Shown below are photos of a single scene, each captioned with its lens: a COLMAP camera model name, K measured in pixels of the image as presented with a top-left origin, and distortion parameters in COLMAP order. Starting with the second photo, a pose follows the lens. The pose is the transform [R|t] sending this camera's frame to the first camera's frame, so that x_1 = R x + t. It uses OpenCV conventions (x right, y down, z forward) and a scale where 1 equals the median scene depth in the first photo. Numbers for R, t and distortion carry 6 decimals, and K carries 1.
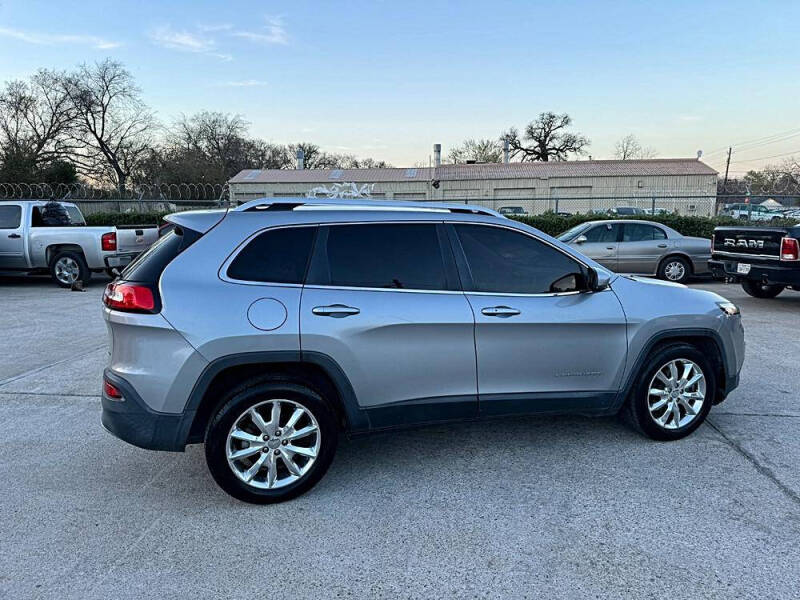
lens RADIAL K [[564.7, 0, 404.1], [0, 564.7, 300.5], [0, 0, 1]] dist [0.064014, -0.083068]
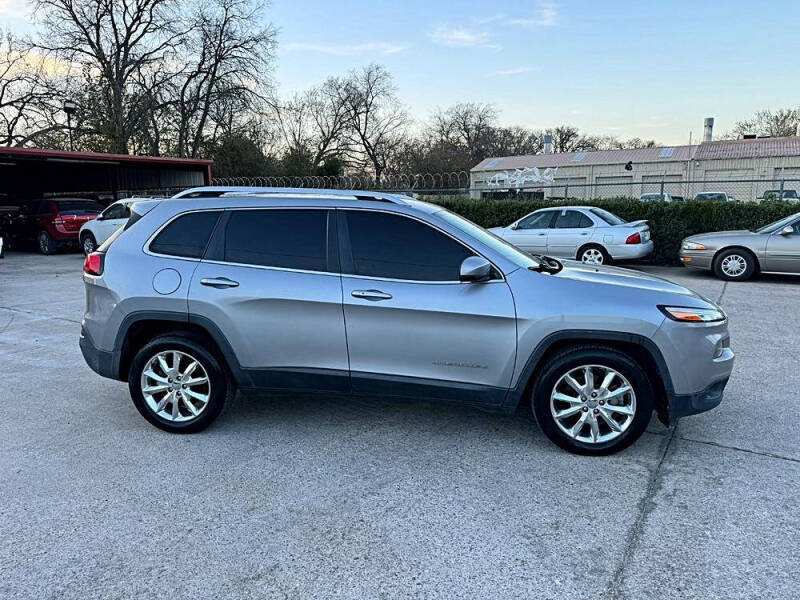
lens RADIAL K [[564.7, 0, 397.7], [0, 564.7, 300.1], [0, 0, 1]] dist [0.064014, -0.083068]
pose [[0.894857, 0.073692, -0.440227, 0.611881], [-0.063877, 0.997268, 0.037094, -0.011212], [0.441758, -0.005073, 0.897120, 0.076817]]
